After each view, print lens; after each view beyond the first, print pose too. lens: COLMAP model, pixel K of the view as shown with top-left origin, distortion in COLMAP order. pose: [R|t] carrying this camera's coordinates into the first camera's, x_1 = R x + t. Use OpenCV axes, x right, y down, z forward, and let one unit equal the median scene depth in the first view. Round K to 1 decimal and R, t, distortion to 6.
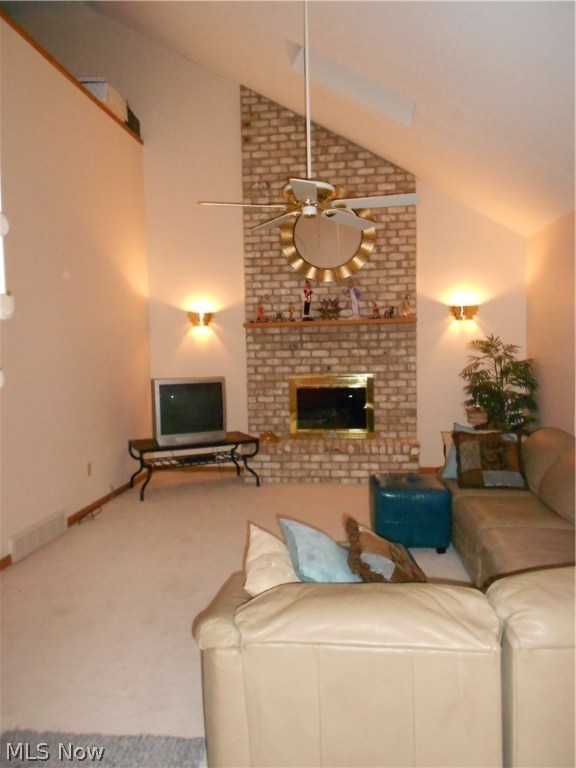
lens RADIAL K [[600.4, 0, 288.0], [0, 600.4, 384.0], [0, 0, 1]] dist [0.003359, 0.007078]
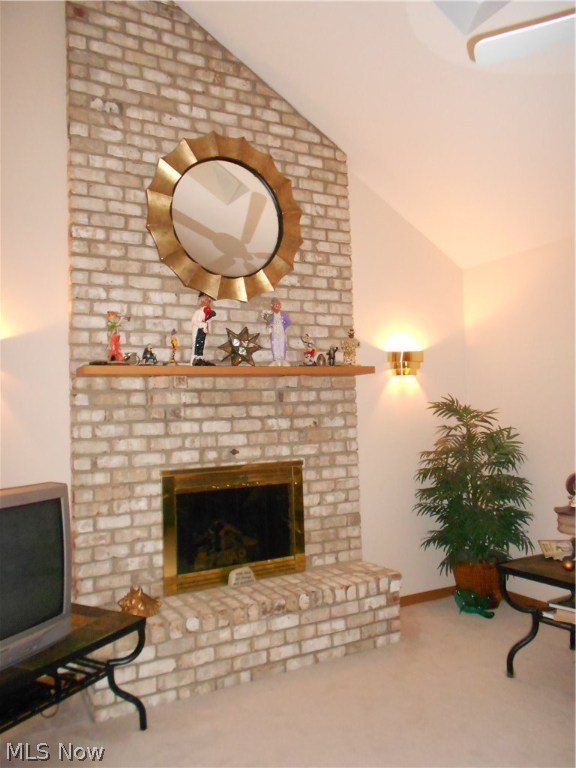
lens RADIAL K [[600.4, 0, 288.0], [0, 600.4, 384.0], [0, 0, 1]] dist [0.003359, 0.007078]
pose [[0.816657, 0.022120, 0.576699, -0.212678], [0.052325, 0.992312, -0.112158, -0.024901], [-0.574746, 0.121771, 0.809221, 0.518713]]
